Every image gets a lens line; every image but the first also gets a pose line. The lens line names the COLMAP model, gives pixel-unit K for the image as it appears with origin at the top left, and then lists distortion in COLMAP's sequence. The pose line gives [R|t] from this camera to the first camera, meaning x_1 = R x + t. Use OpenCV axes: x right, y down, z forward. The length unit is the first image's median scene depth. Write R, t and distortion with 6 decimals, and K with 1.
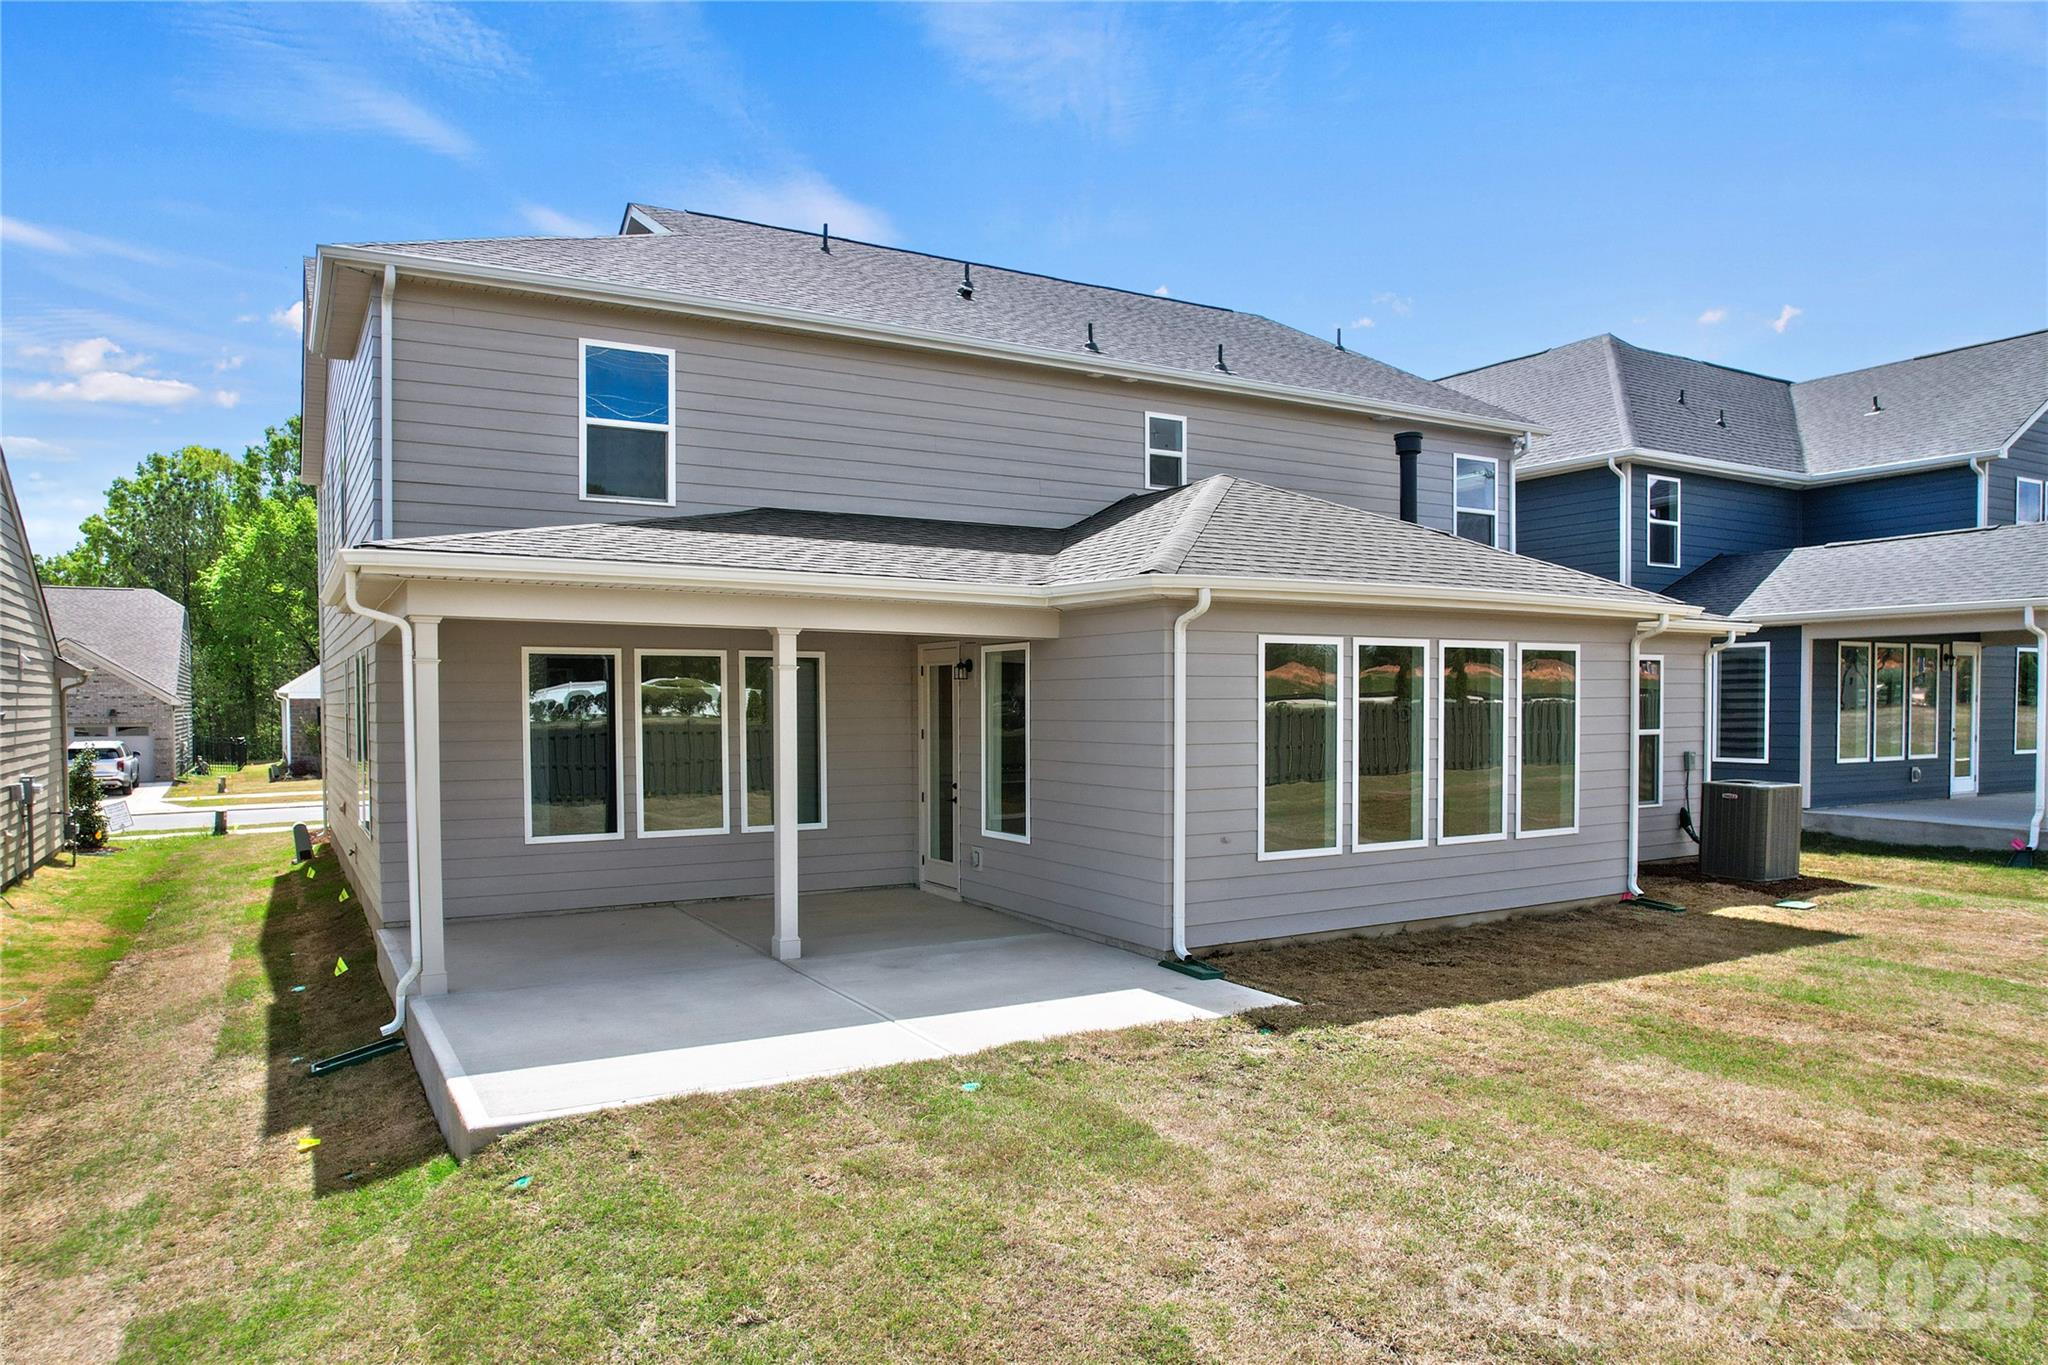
lens RADIAL K [[1344.4, 0, 1028.3], [0, 1344.4, 710.0], [0, 0, 1]] dist [-0.076231, 0.061218]
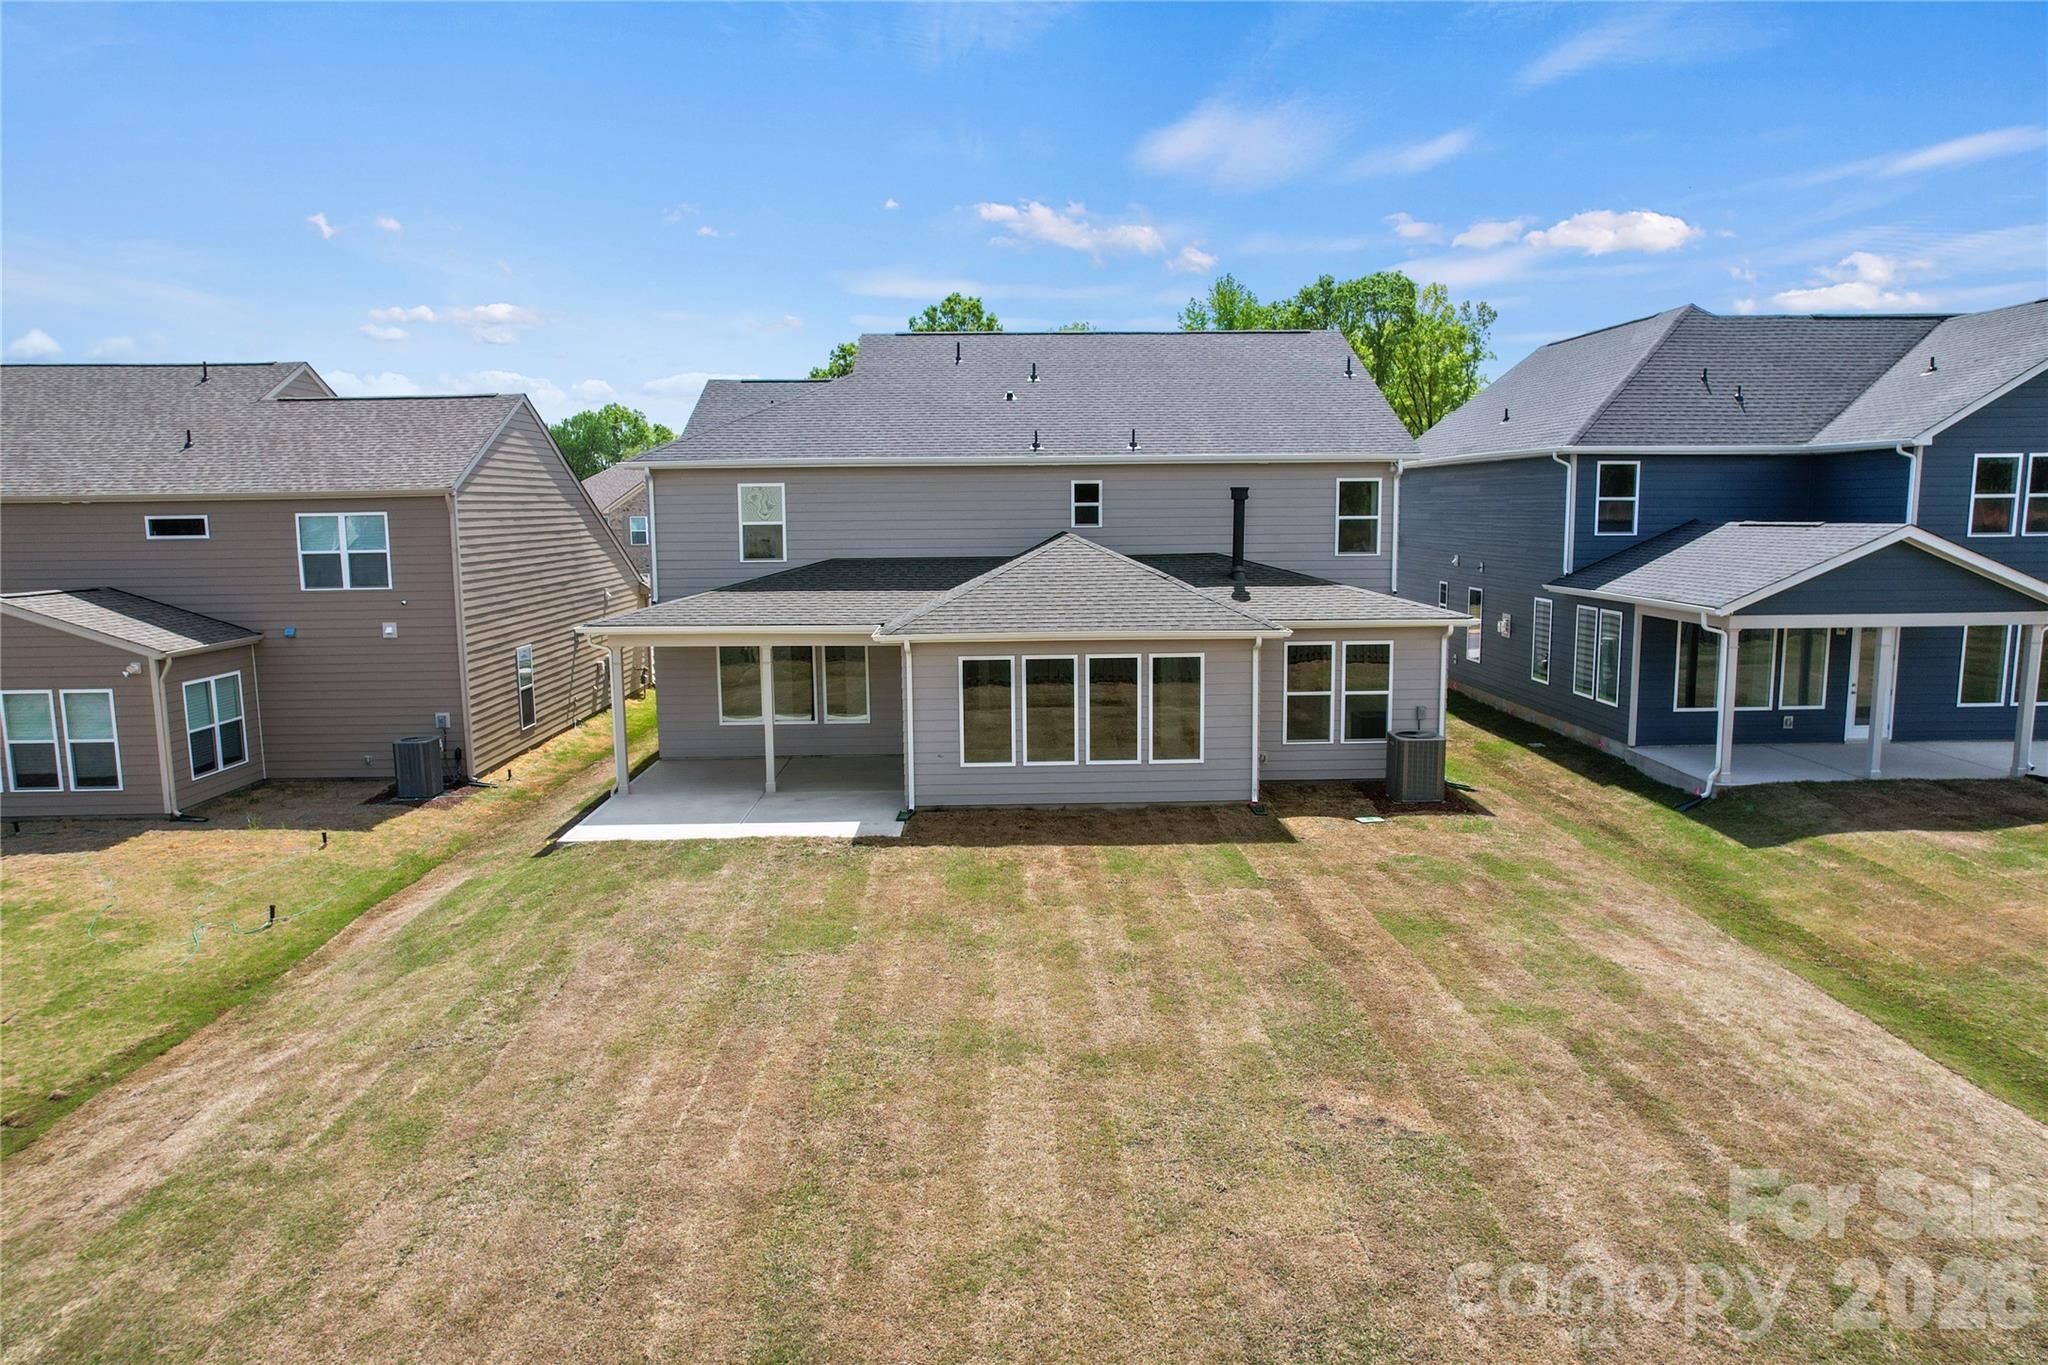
lens RADIAL K [[1322.5, 0, 1047.7], [0, 1322.5, 690.2], [0, 0, 1]] dist [-0.054855, 0.051381]
pose [[0.882198, 0.062858, -0.466664, 0.962828], [0.001712, 0.990615, 0.136669, -0.218549], [0.470875, -0.121368, 0.873811, -0.534505]]
